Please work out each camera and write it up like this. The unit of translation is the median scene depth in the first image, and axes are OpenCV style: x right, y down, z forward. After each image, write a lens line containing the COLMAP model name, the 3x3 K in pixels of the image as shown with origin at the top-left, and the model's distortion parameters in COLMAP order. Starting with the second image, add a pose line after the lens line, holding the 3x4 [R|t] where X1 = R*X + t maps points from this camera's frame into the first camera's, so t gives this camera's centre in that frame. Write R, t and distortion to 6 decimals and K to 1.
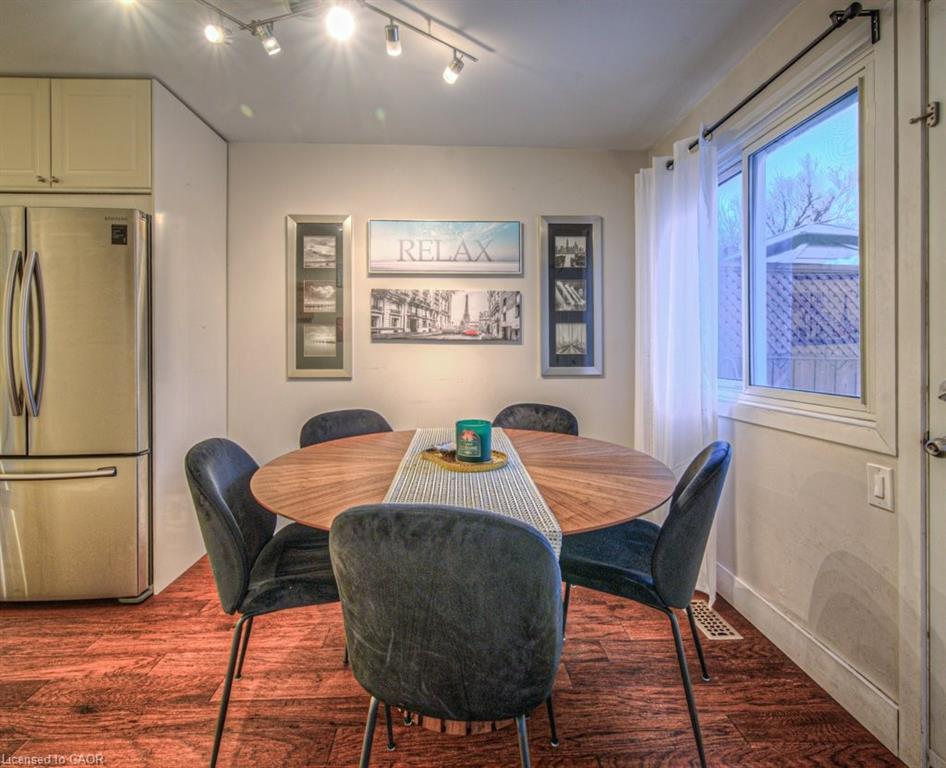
lens RADIAL K [[474.0, 0, 478.7], [0, 474.0, 357.1], [0, 0, 1]] dist [-0.000606, -0.000358]
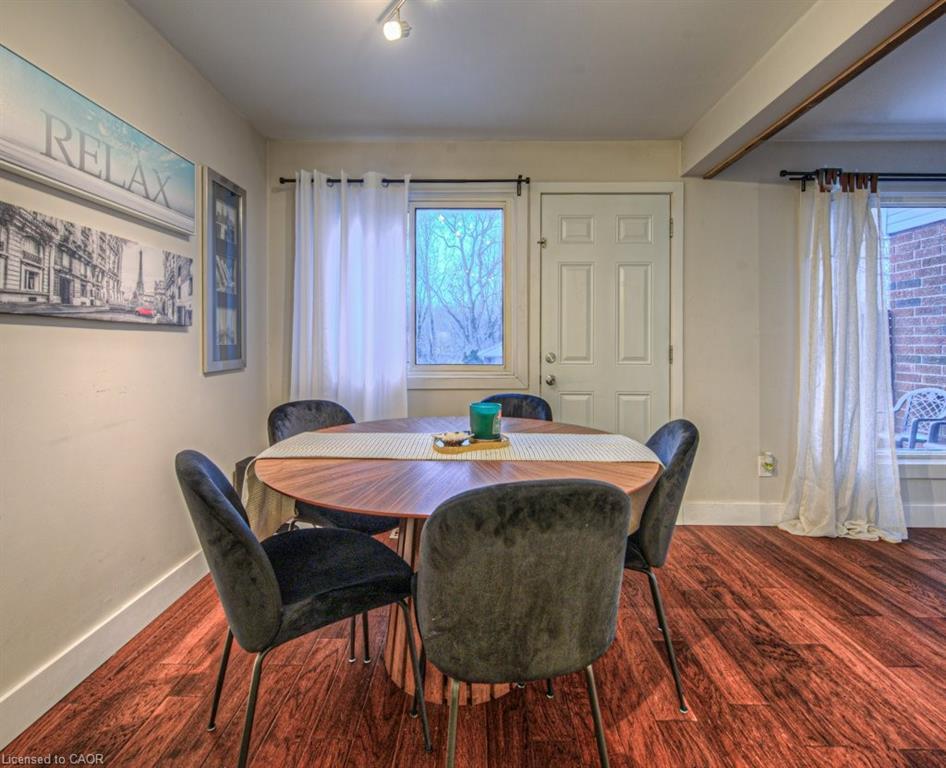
lens RADIAL K [[474.0, 0, 476.2], [0, 474.0, 343.1], [0, 0, 1]] dist [-0.000606, -0.000358]
pose [[0.040994, -0.003020, 0.999155, -0.629181], [0.013098, 0.999911, 0.002484, -0.005982], [-0.999074, 0.012985, 0.041030, 0.537456]]
